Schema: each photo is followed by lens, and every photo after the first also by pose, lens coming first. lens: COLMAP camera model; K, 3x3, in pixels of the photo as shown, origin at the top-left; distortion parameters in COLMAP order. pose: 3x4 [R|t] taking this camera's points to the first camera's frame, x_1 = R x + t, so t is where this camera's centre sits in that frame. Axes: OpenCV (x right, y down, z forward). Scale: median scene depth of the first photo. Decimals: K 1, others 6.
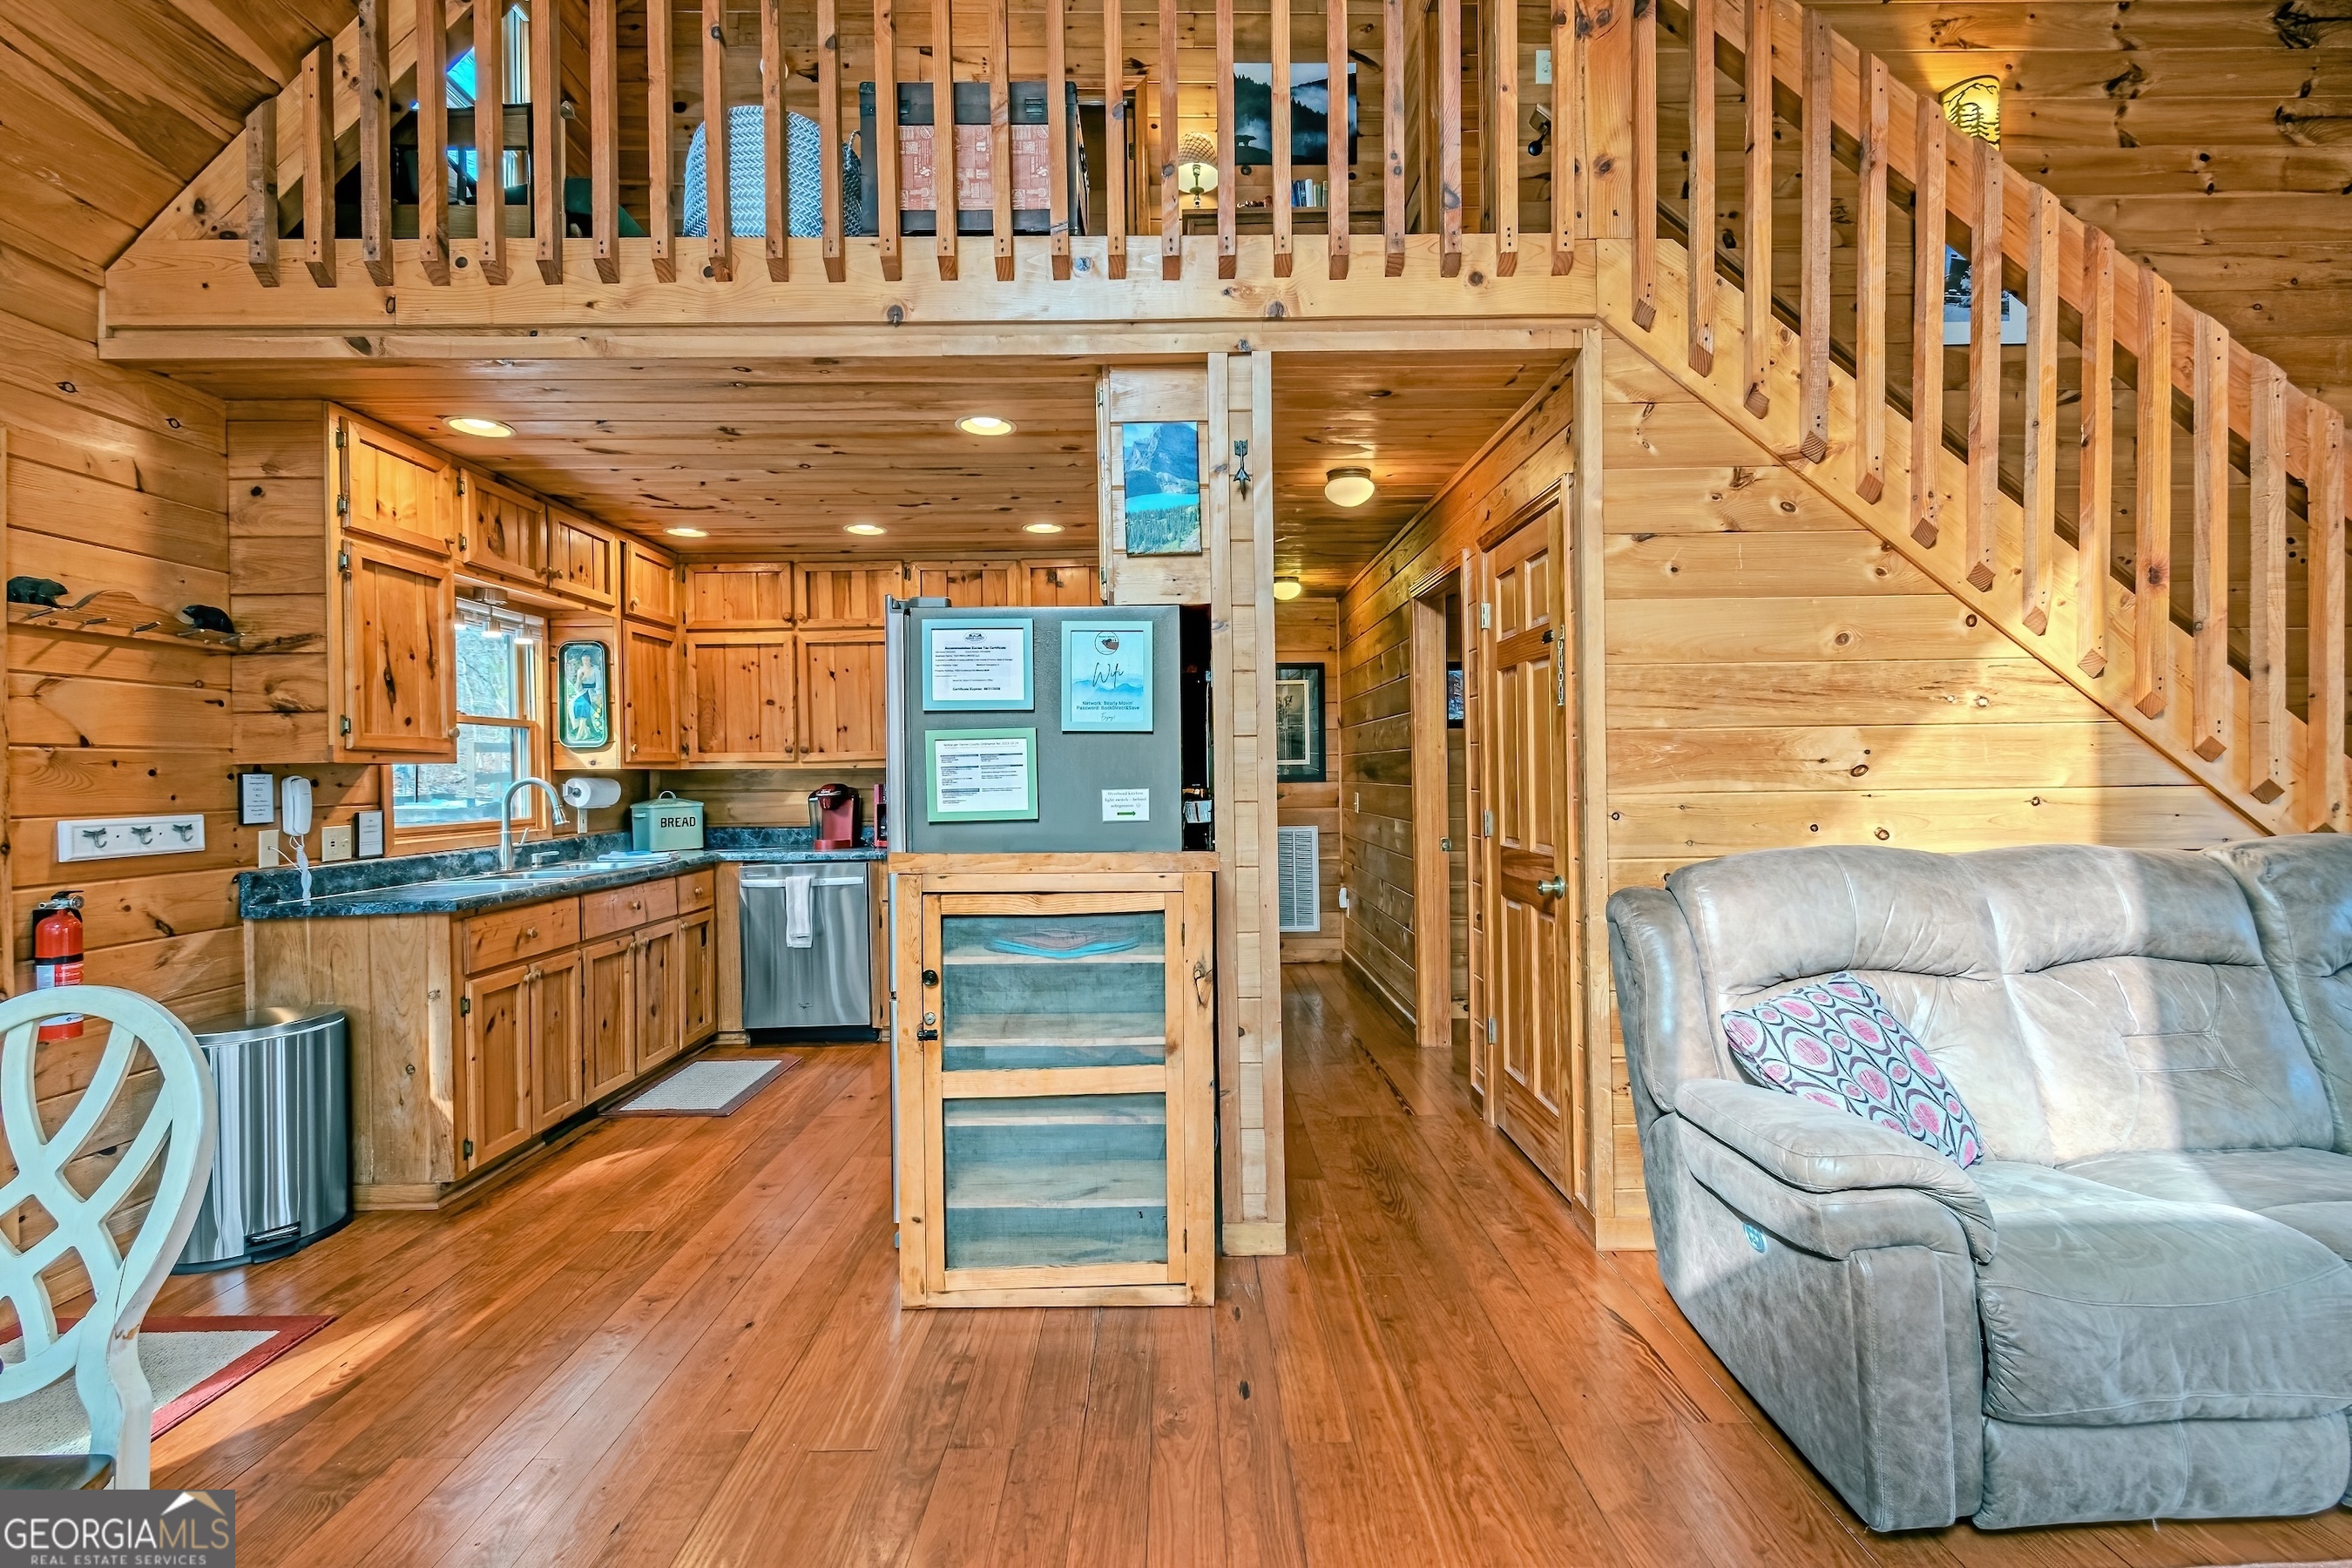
lens RADIAL K [[1027.4, 0, 1182.0], [0, 1027.4, 774.5], [0, 0, 1]] dist [0.001701, 0.000066]
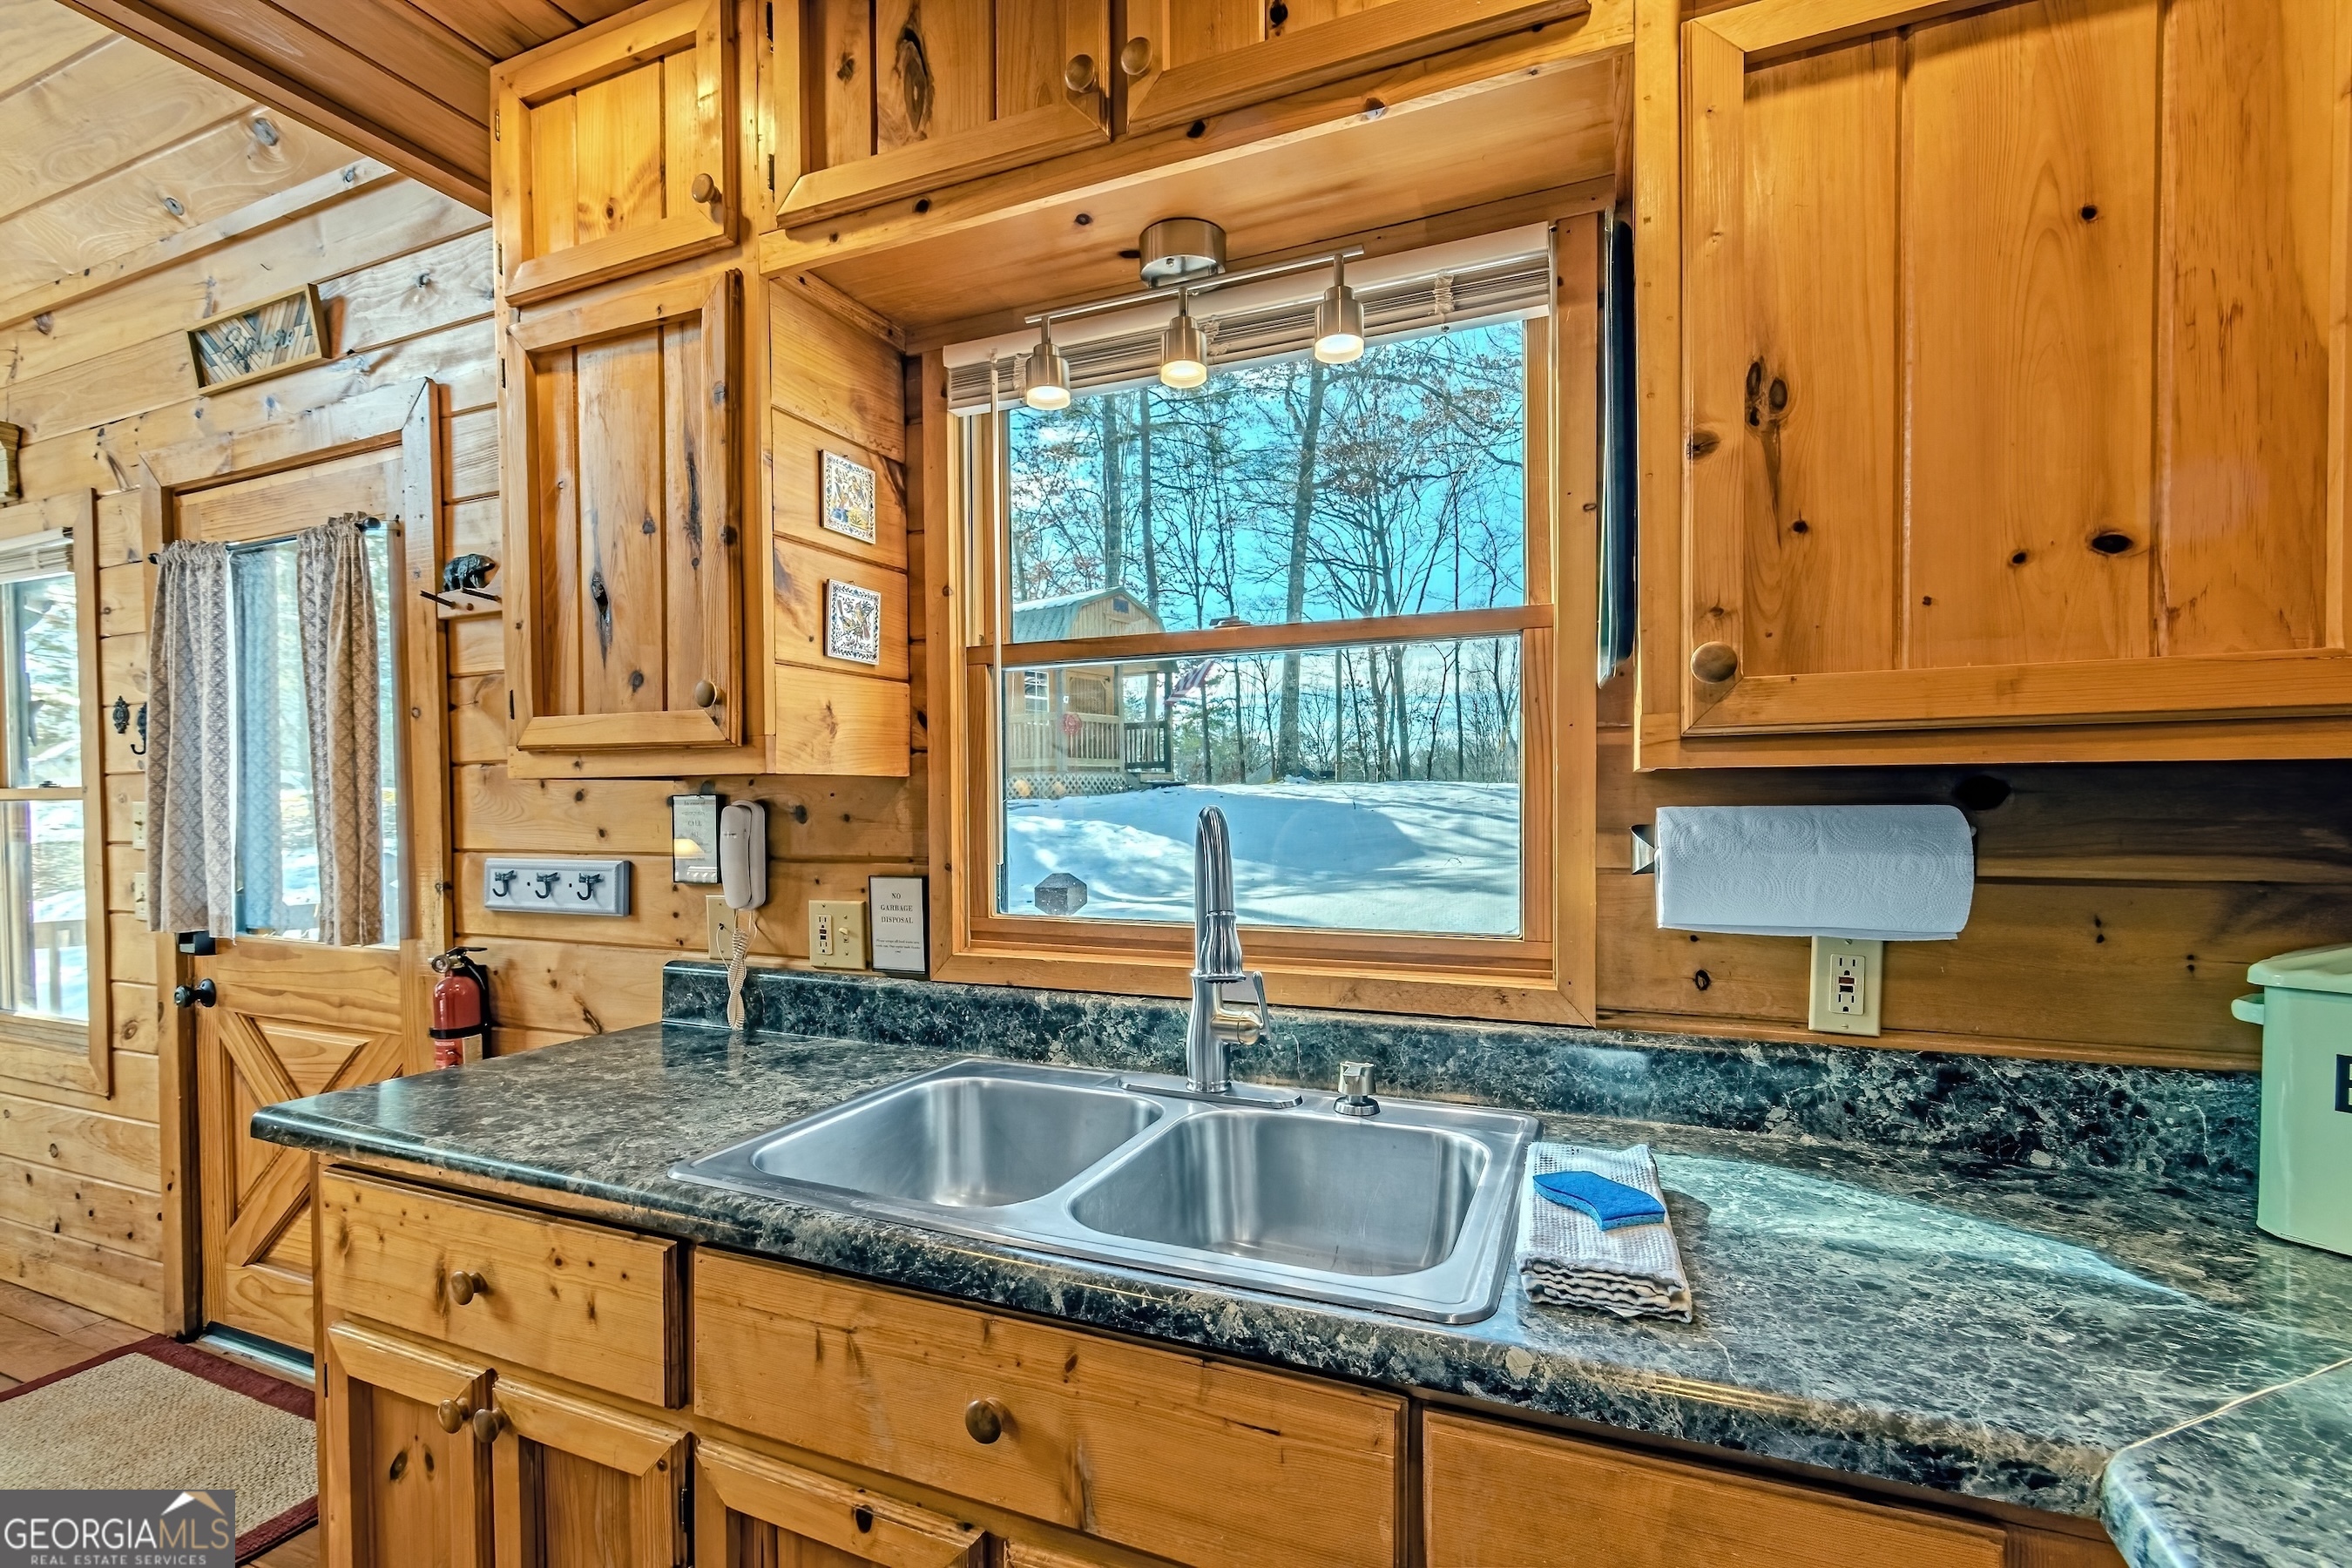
lens RADIAL K [[1039.0, 0, 1185.5], [0, 1039.0, 819.1], [0, 0, 1]] dist [0.002617, -0.000582]
pose [[-0.398052, 0.036801, -0.916624, -0.314396], [0.011569, 0.999317, 0.035098, -0.003707], [0.917290, 0.003366, -0.398206, 1.000543]]
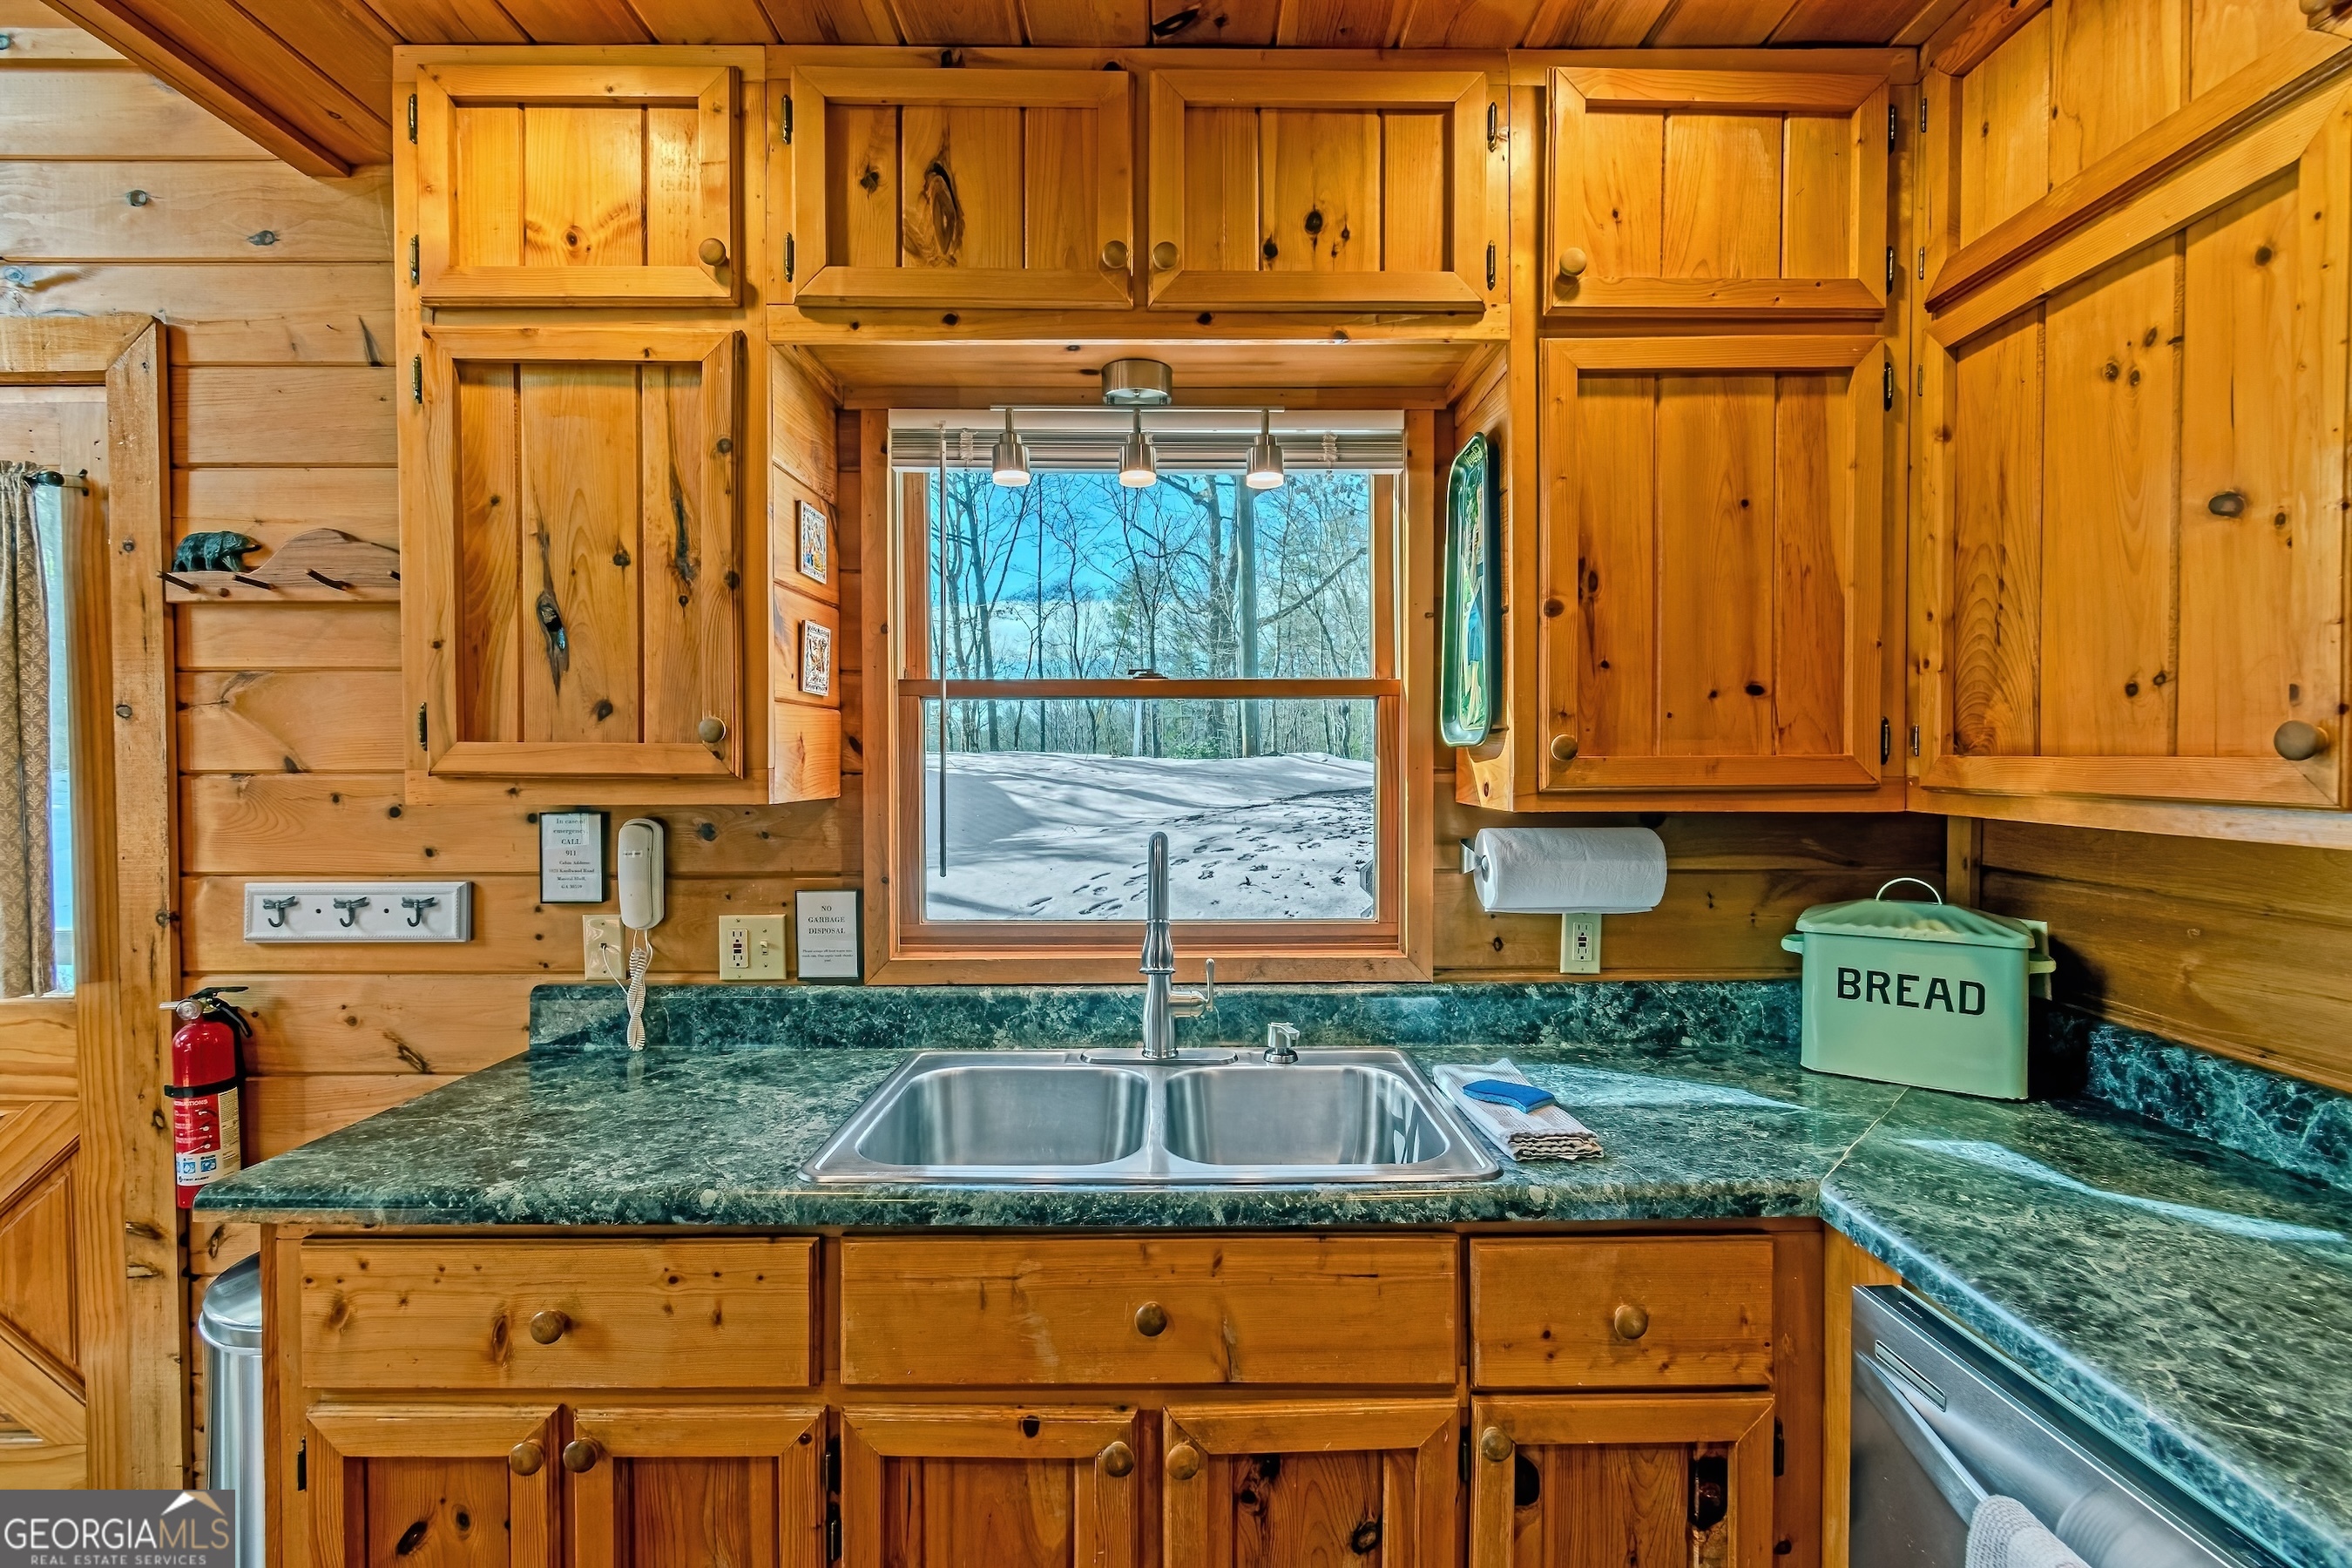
lens RADIAL K [[1027.4, 0, 1182.0], [0, 1027.4, 774.5], [0, 0, 1]] dist [0.001701, 0.000066]
pose [[-0.005326, 0.028771, -0.999572, -0.225037], [-0.001001, 0.999585, 0.028777, -0.026324], [0.999985, 0.001153, -0.005295, 0.899140]]
